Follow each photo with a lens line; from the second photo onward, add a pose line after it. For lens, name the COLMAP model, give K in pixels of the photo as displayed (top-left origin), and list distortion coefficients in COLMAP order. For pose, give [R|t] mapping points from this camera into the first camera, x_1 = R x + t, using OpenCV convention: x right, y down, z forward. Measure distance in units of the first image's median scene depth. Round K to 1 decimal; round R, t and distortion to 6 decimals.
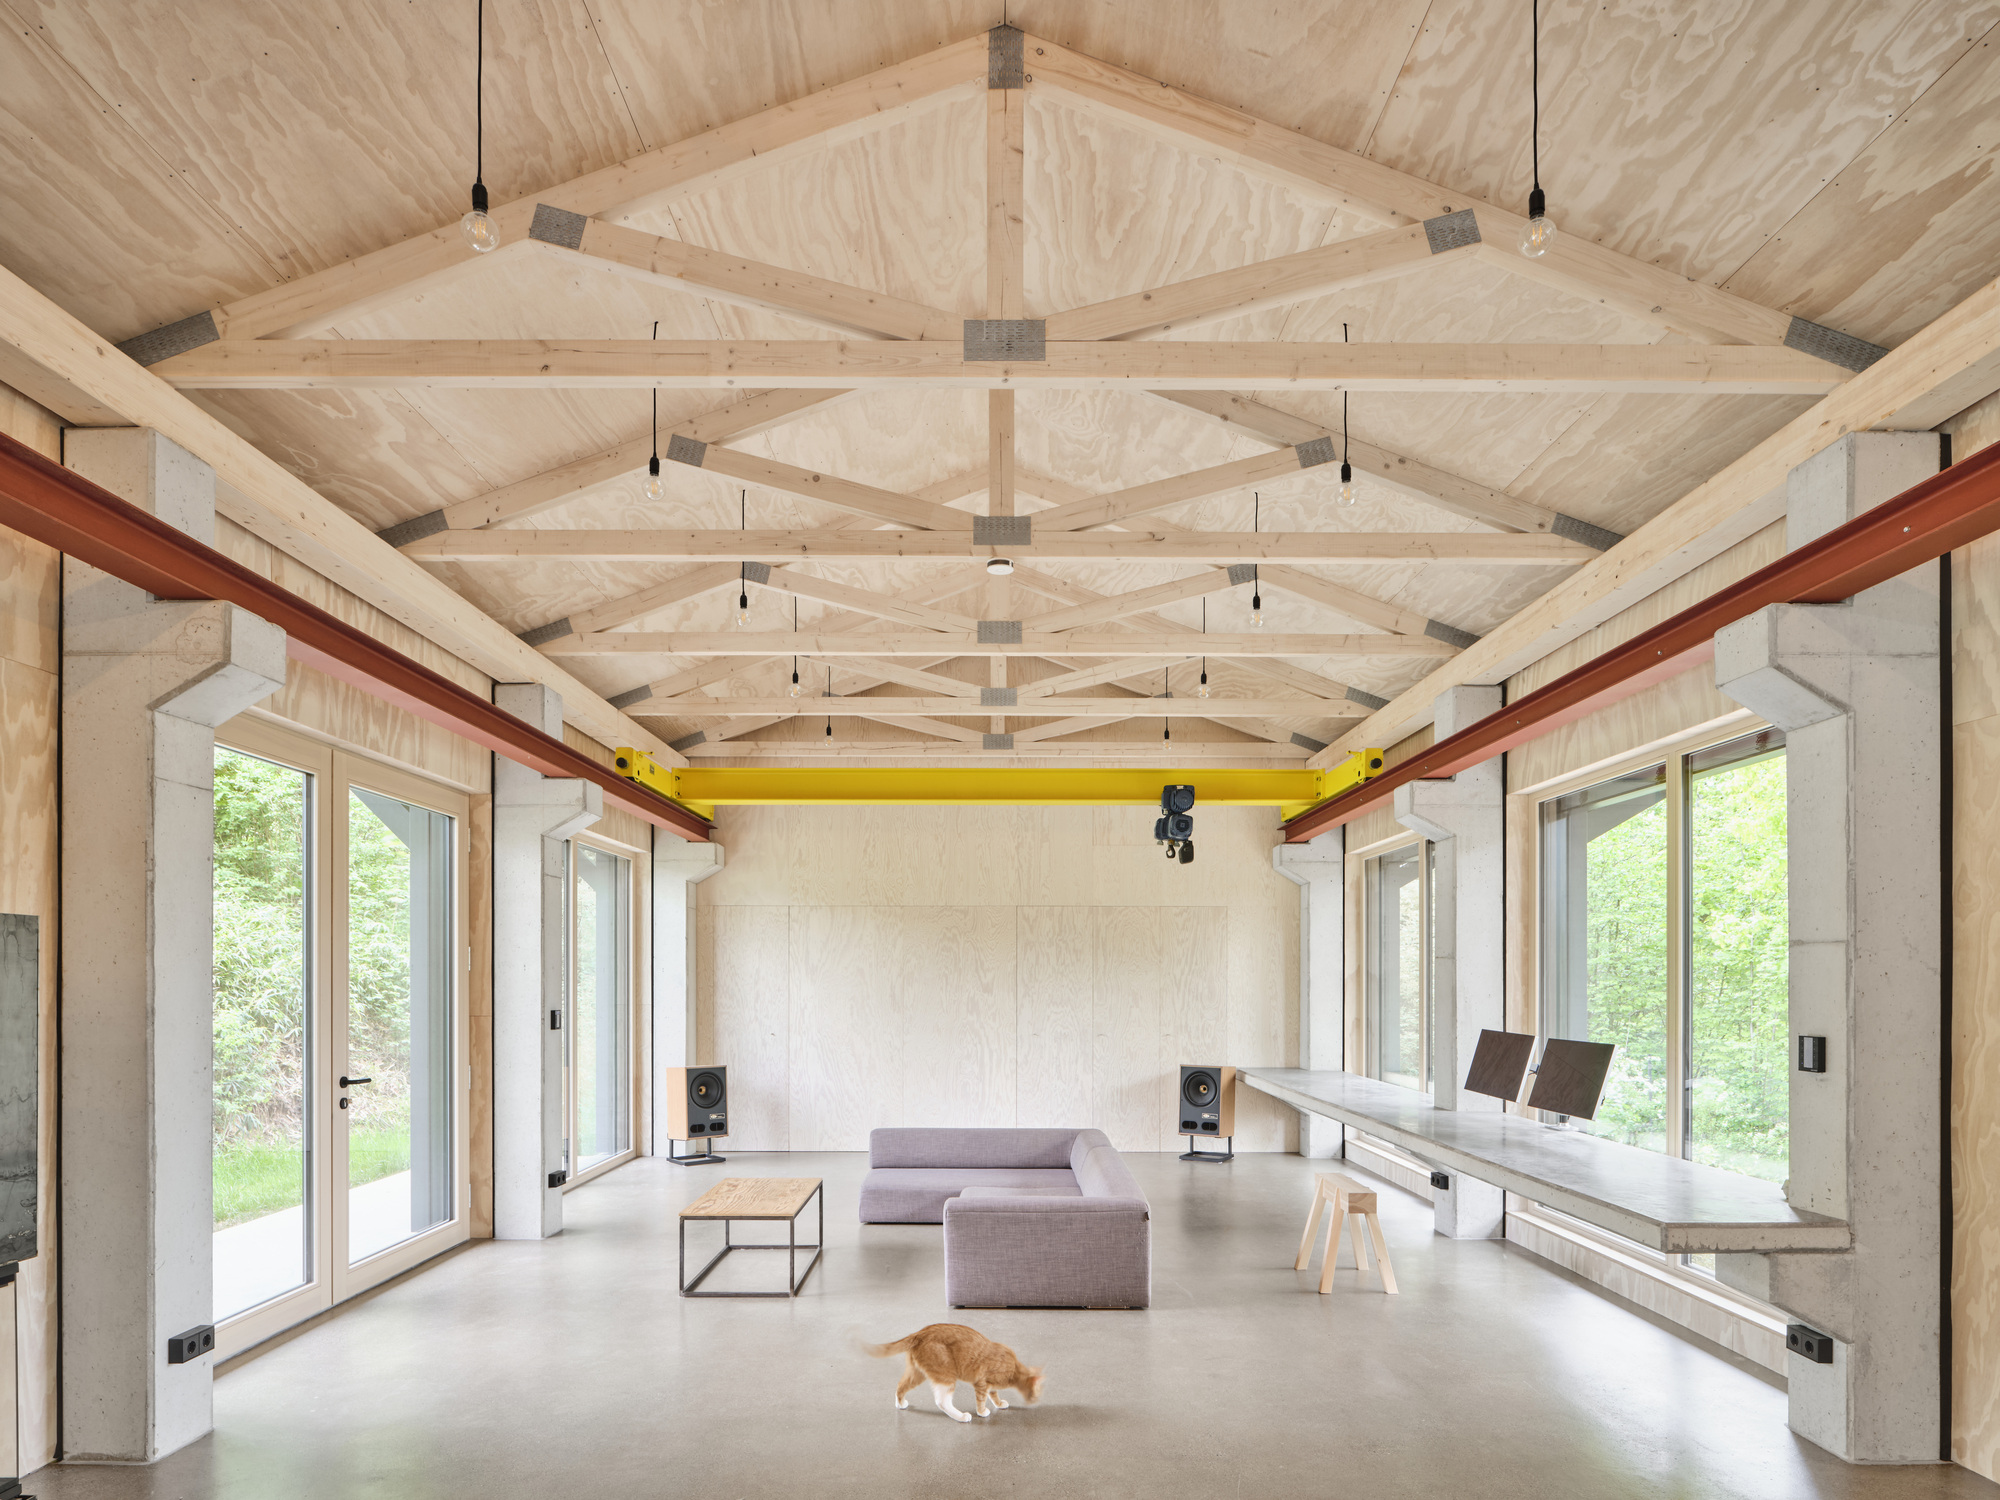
lens RADIAL K [[1127.6, 0, 994.6], [0, 1127.6, 984.8], [0, 0, 1]] dist [-0.003785, -0.001809]
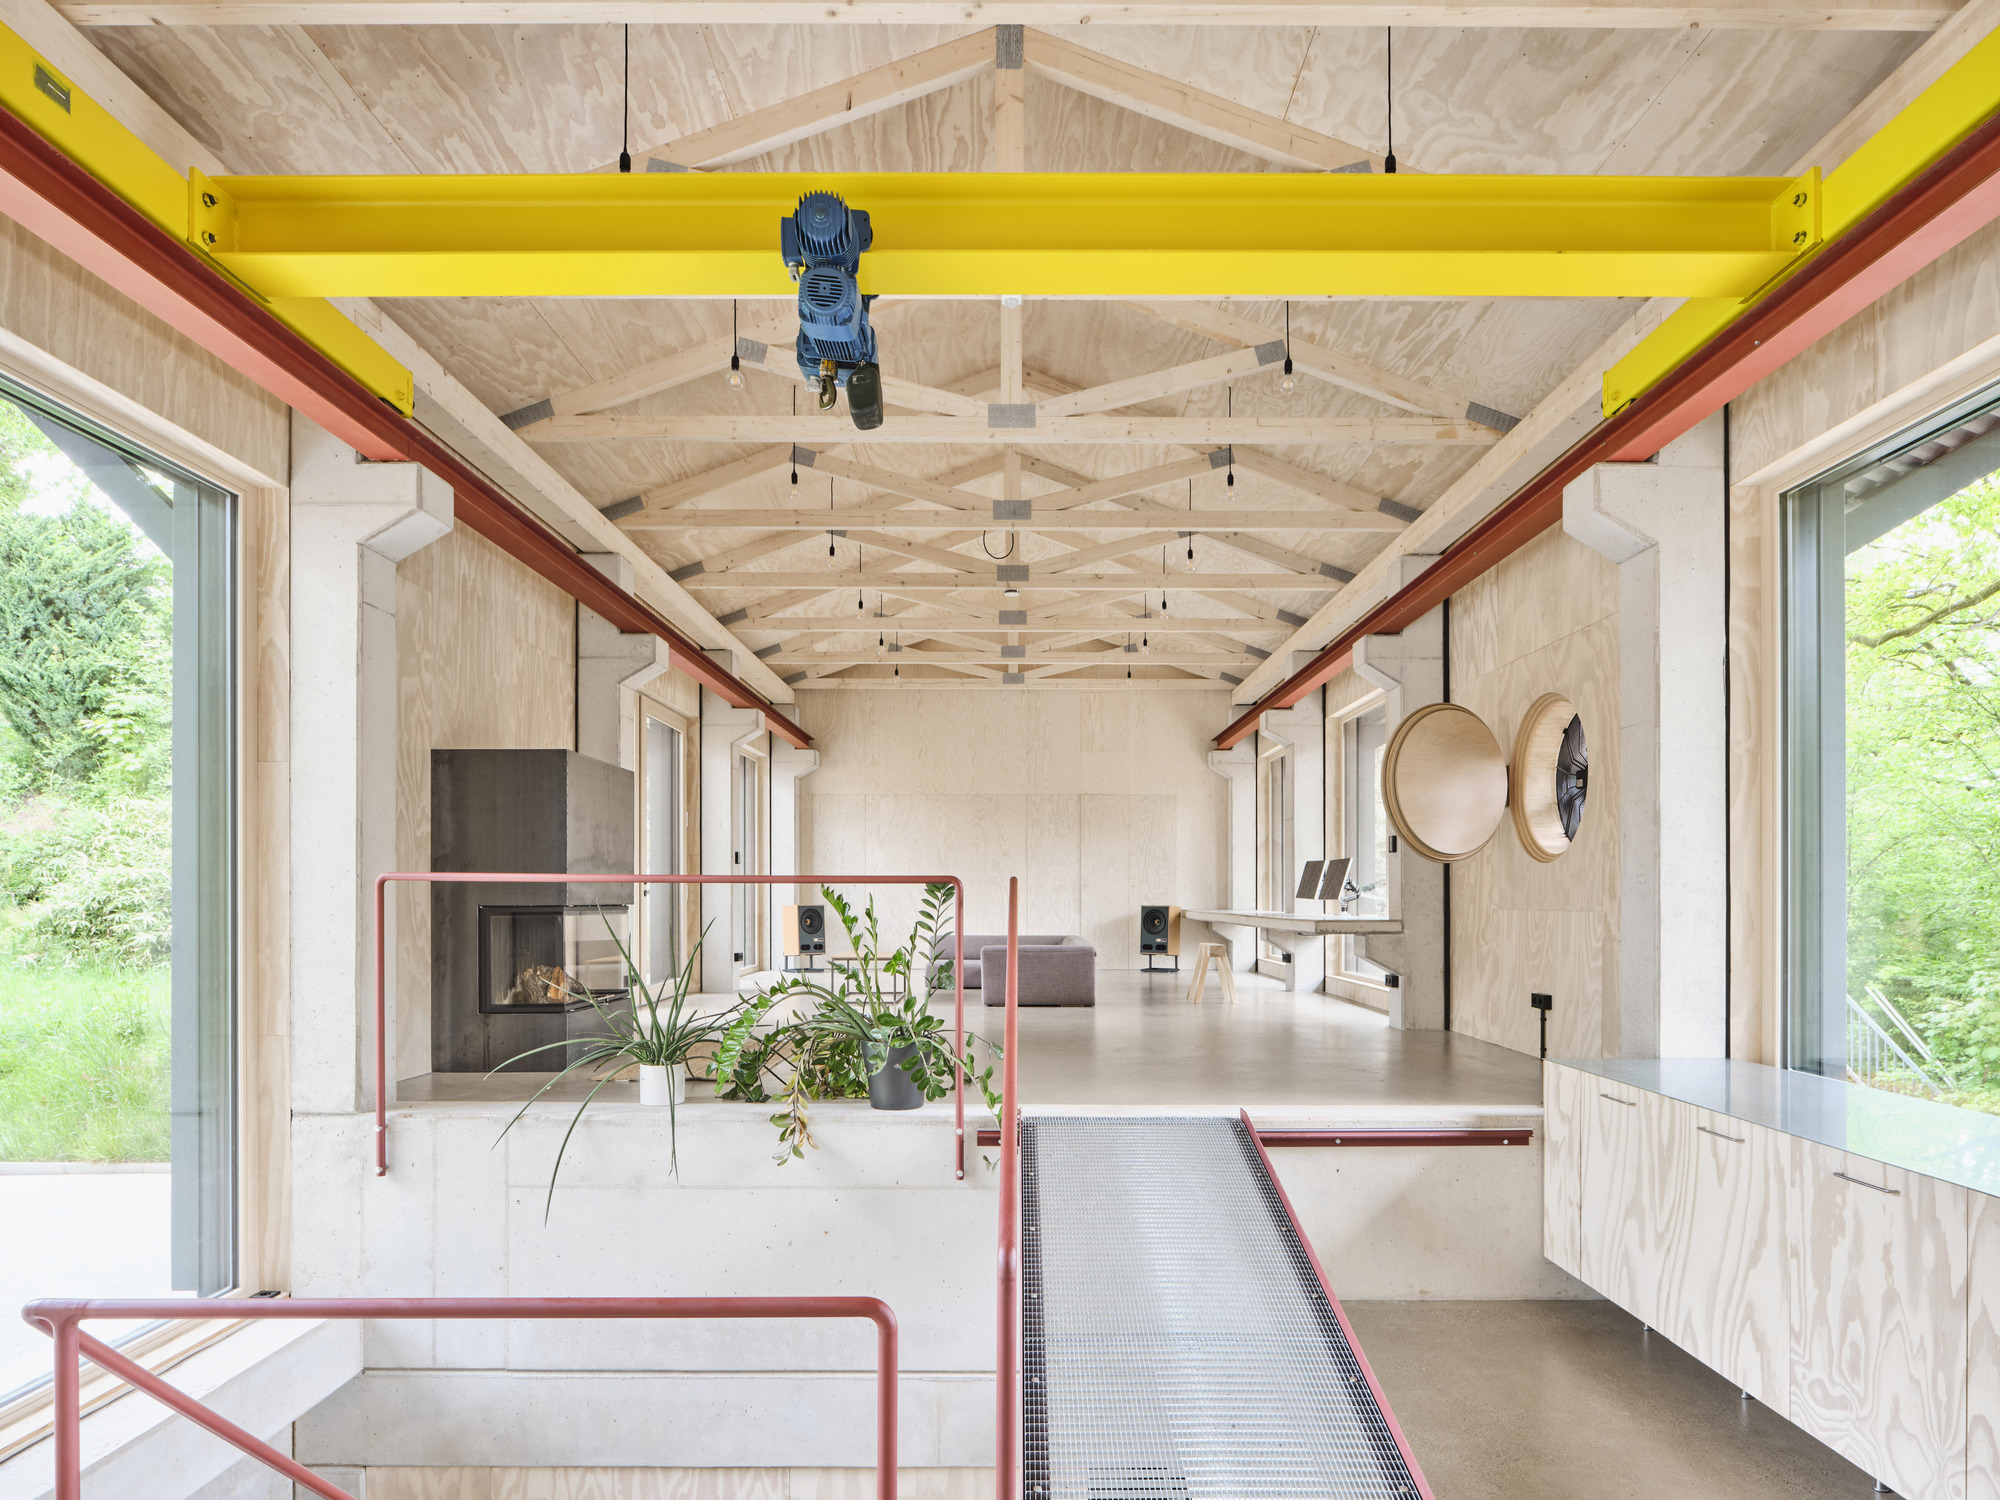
lens RADIAL K [[1120.1, 0, 1020.7], [0, 1120.1, 899.0], [0, 0, 1]] dist [0.002868, 0.000133]
pose [[0.999987, -0.000962, 0.004973, 0.007429], [0.000951, 0.999997, 0.002211, 0.087355], [-0.004975, -0.002206, 0.999985, -0.609917]]
